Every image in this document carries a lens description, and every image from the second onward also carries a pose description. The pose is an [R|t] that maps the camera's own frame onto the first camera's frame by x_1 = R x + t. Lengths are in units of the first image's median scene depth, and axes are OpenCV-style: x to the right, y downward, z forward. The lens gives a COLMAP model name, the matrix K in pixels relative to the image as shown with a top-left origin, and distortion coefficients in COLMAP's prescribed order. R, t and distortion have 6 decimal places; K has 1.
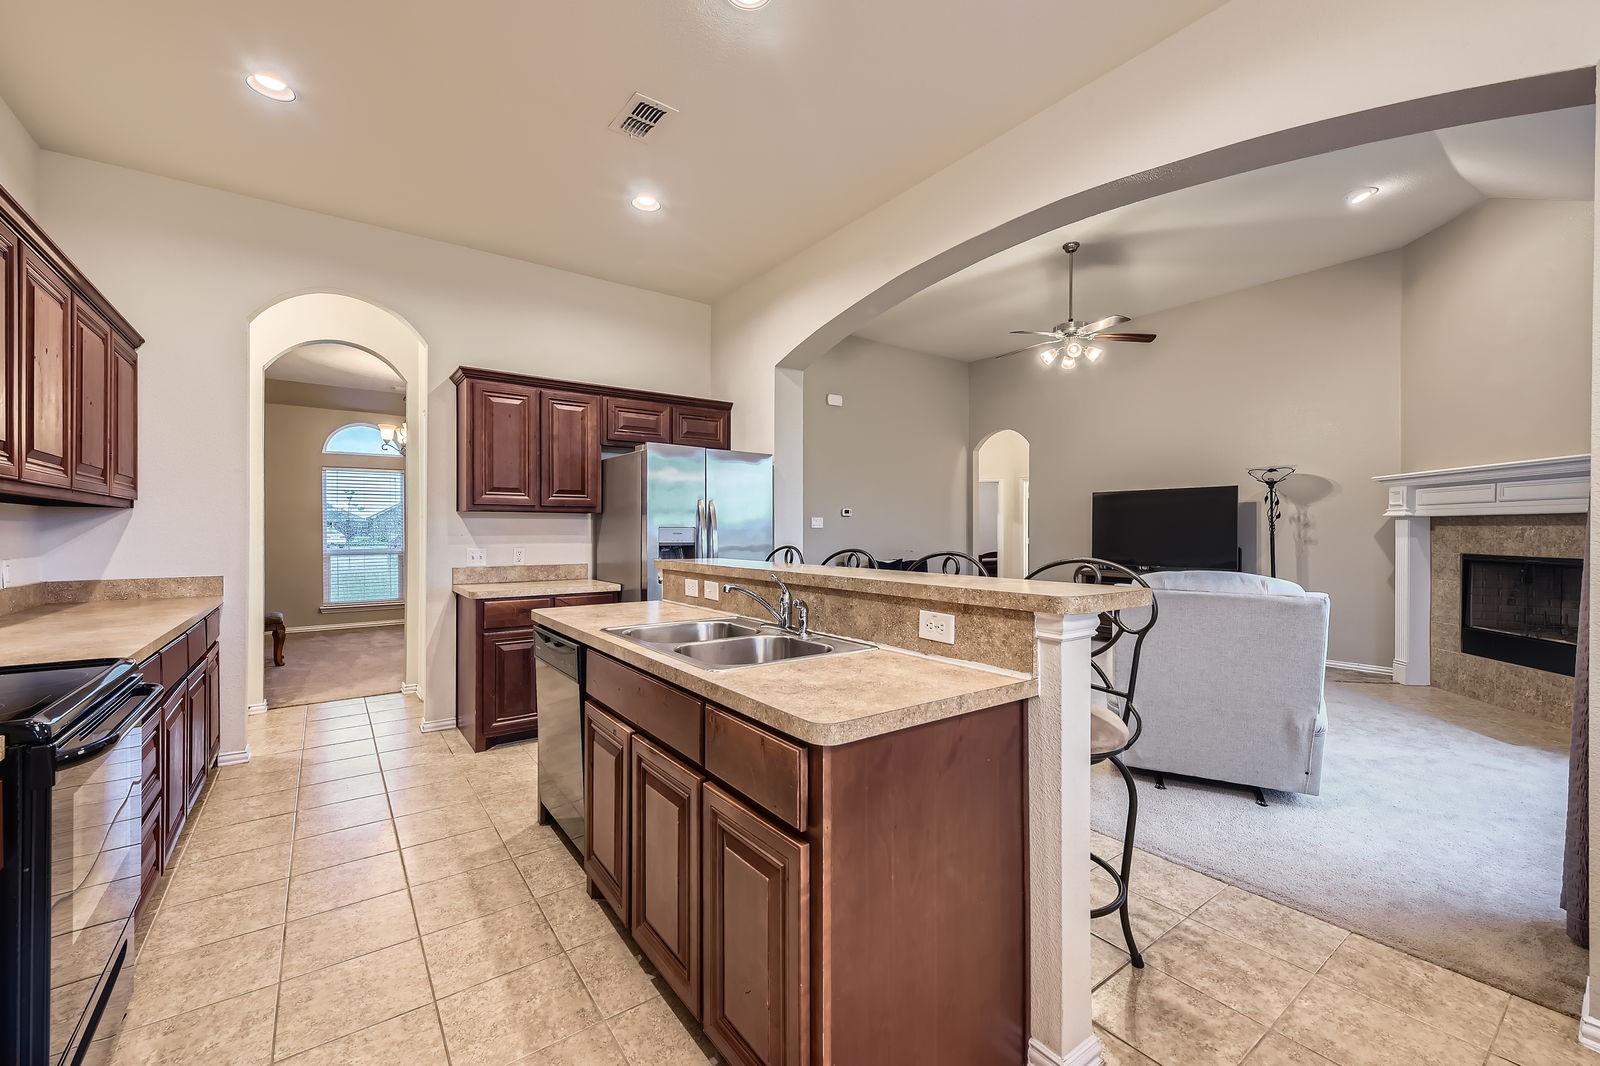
lens RADIAL K [[642.0, 0, 794.1], [0, 642.0, 534.8], [0, 0, 1]] dist [0.013176, -0.003288]
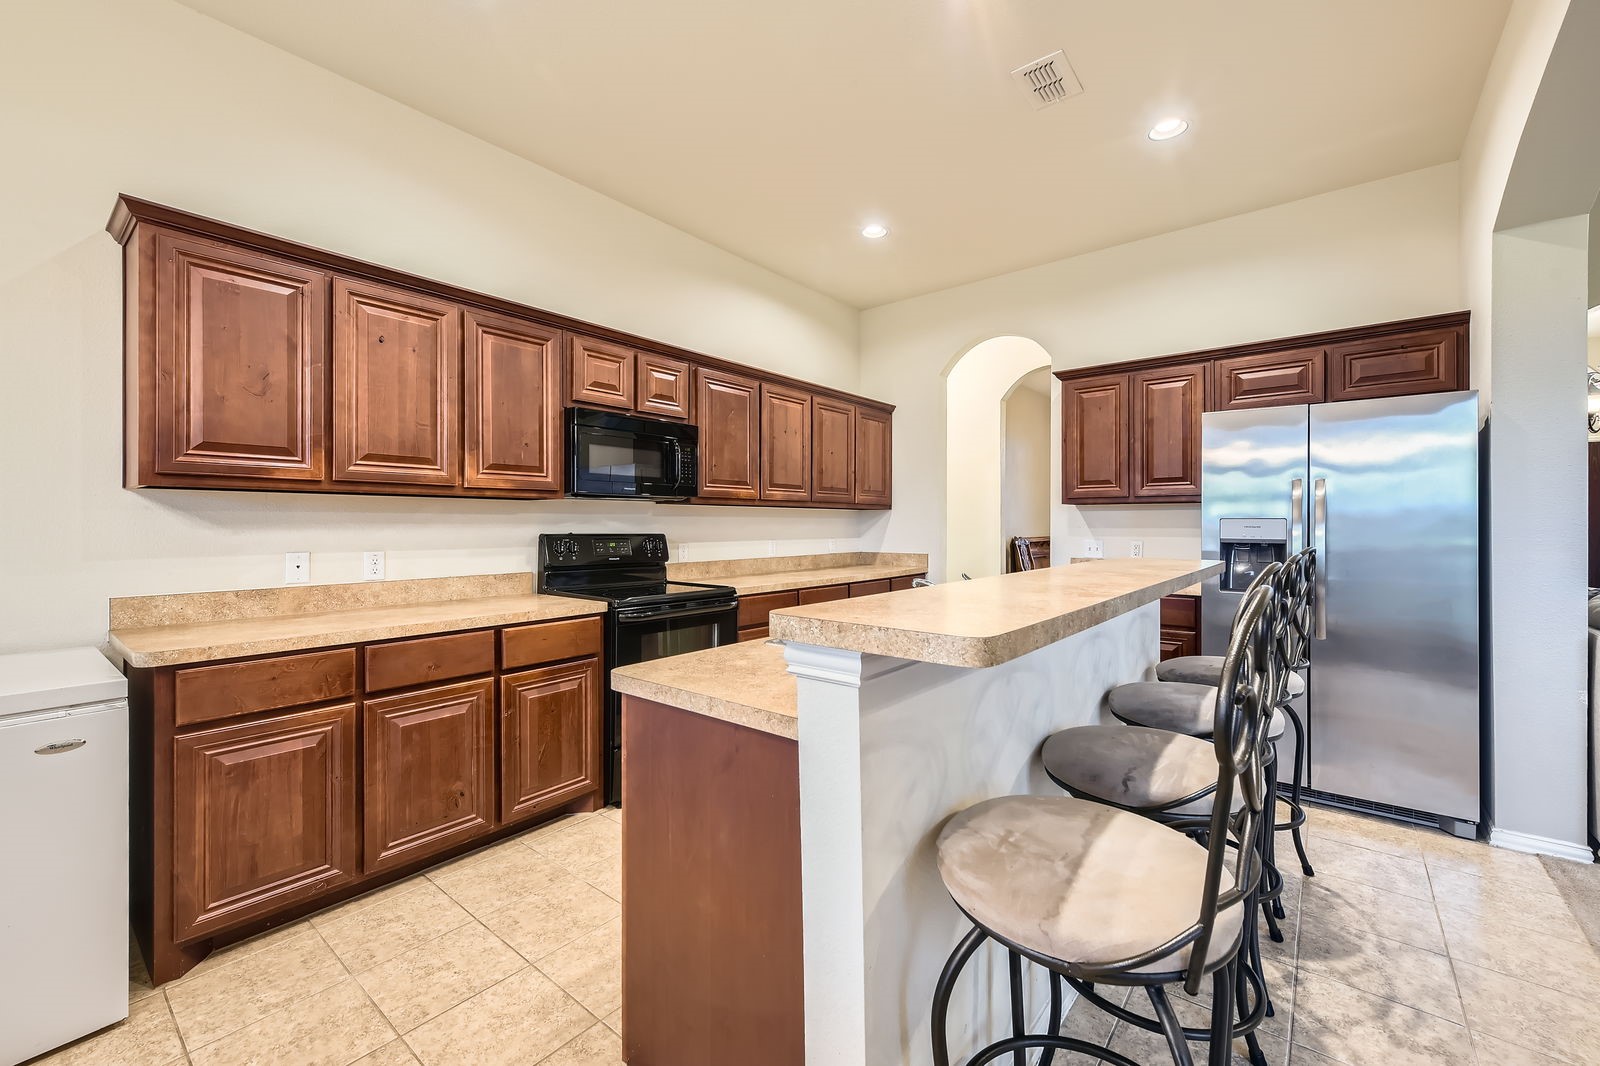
lens RADIAL K [[642.0, 0, 804.3], [0, 642.0, 521.4], [0, 0, 1]] dist [0.013176, -0.003288]
pose [[0.266179, -0.002431, -0.963921, 0.398028], [-0.005513, 0.999977, -0.004045, -0.002565], [0.963908, 0.006391, 0.266159, 0.286786]]
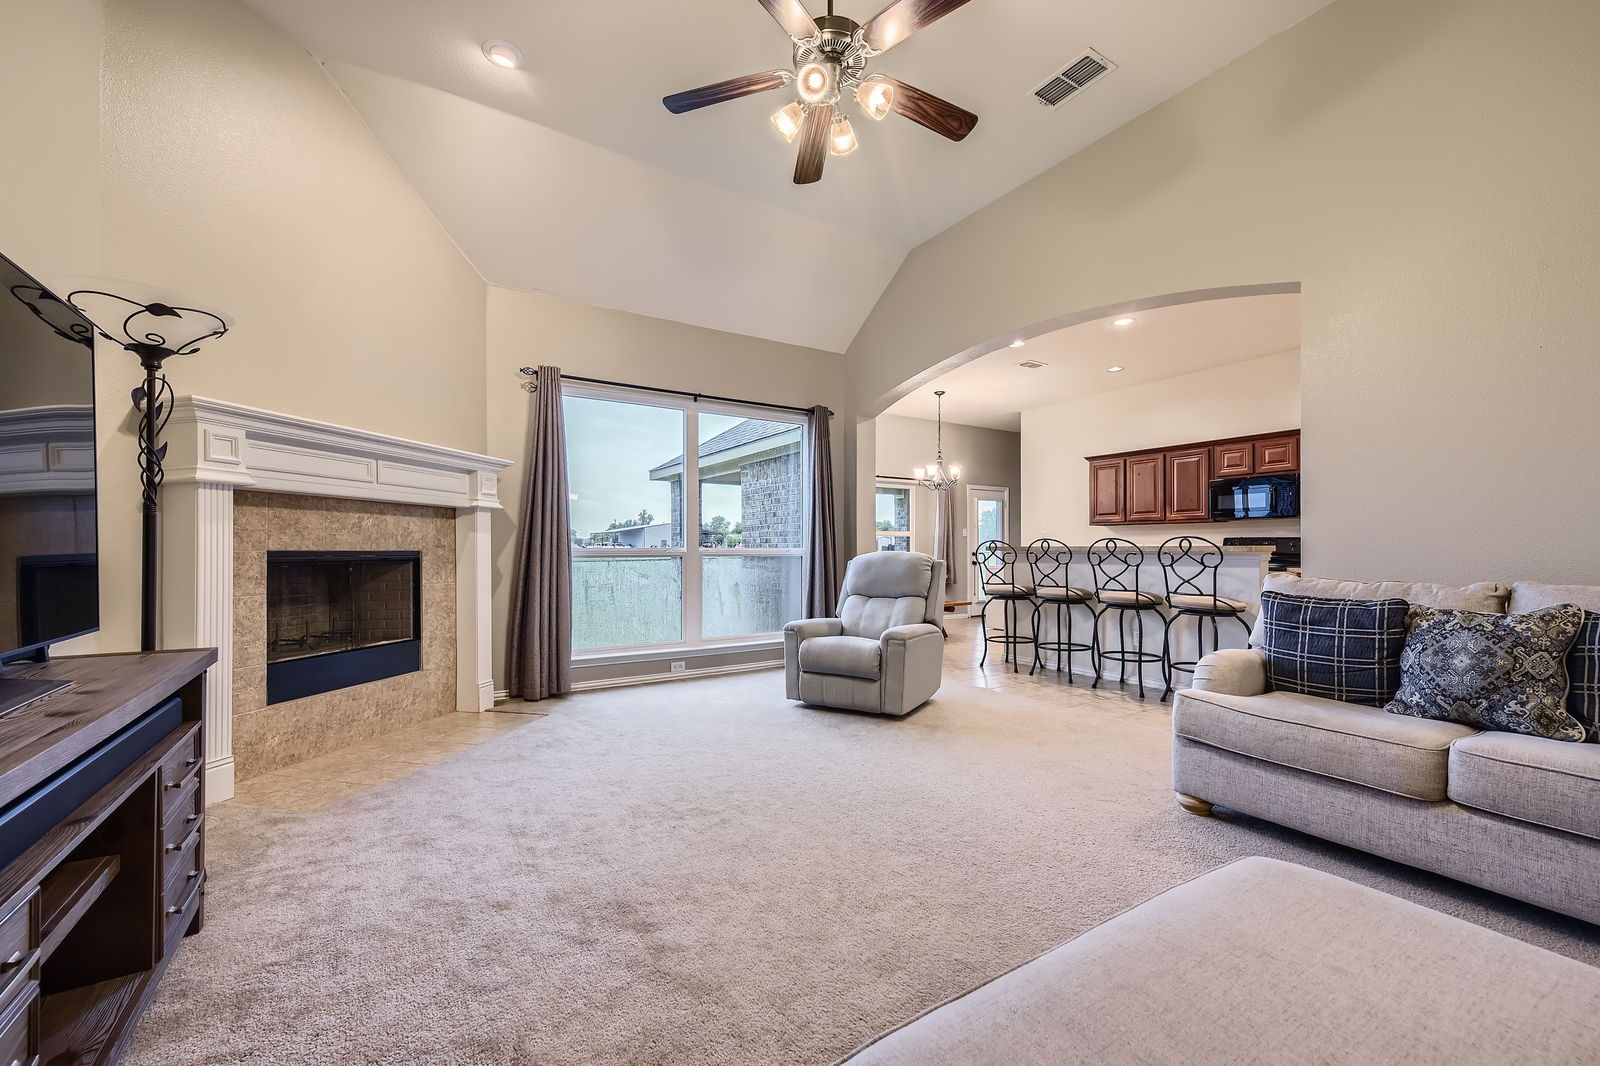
lens RADIAL K [[642.0, 0, 797.8], [0, 642.0, 546.7], [0, 0, 1]] dist [0.013176, -0.003288]
pose [[-0.998109, 0.001171, 0.061457, 0.572714], [0.001298, 0.999997, 0.002032, 0.029757], [-0.061455, 0.002108, -0.998108, 1.952793]]
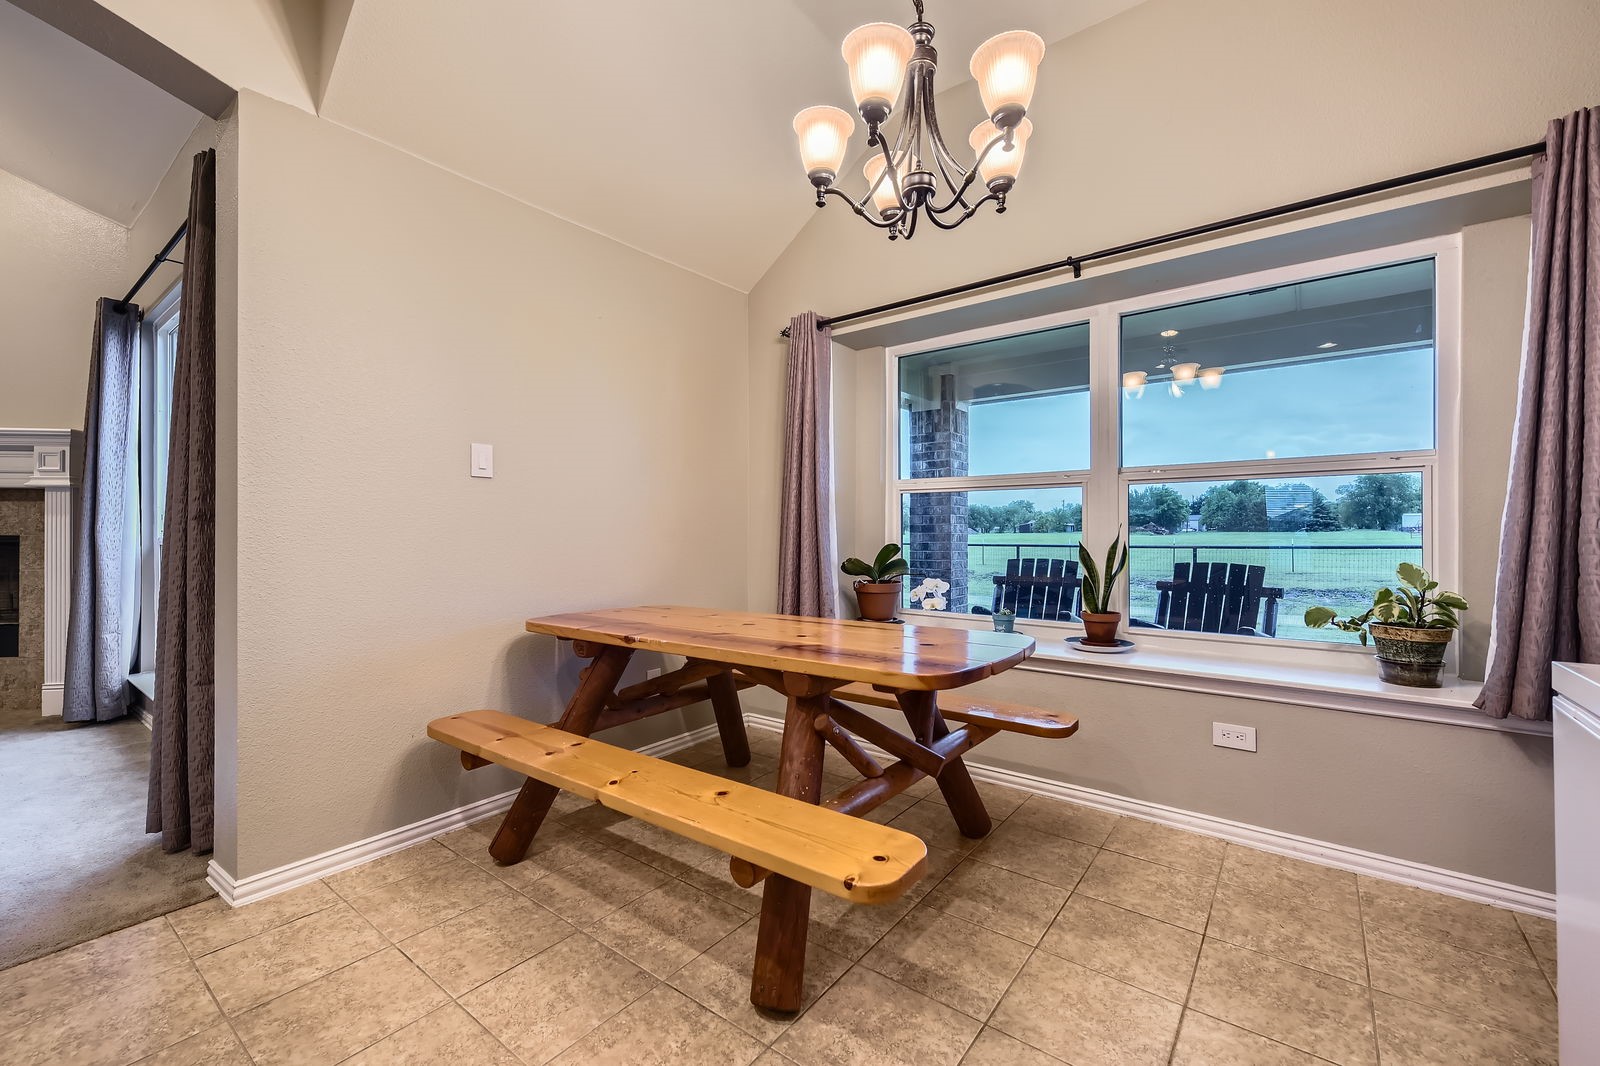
lens RADIAL K [[665.5, 0, 797.1], [0, 665.5, 531.7], [0, 0, 1]] dist [0.004123, -0.000841]
pose [[-0.281405, -0.001192, 0.959588, -0.100445], [0.010415, 0.999937, 0.004296, 0.039833], [-0.959533, 0.011203, -0.281374, 0.137918]]
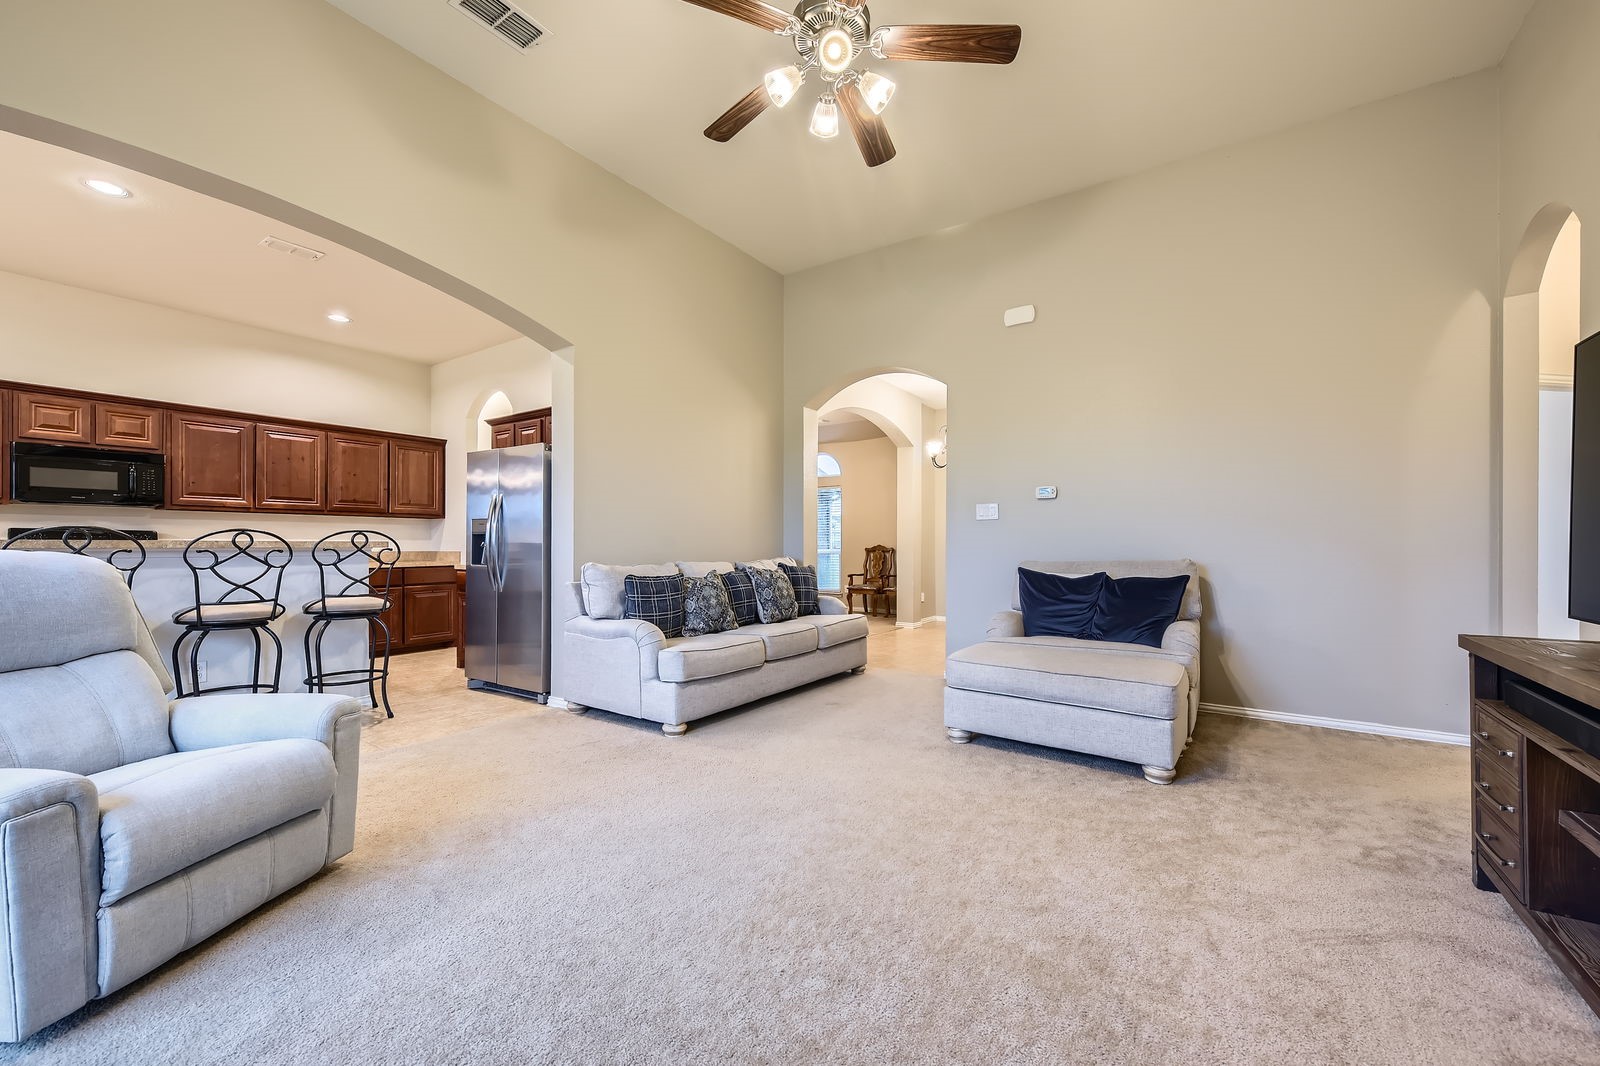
lens RADIAL K [[642.0, 0, 805.6], [0, 642.0, 531.3], [0, 0, 1]] dist [0.013176, -0.003288]
pose [[0.347139, -0.018836, -0.937625, 1.126326], [-0.005439, 0.999741, -0.022097, 0.034272], [0.937798, 0.012771, 0.346947, 1.116948]]
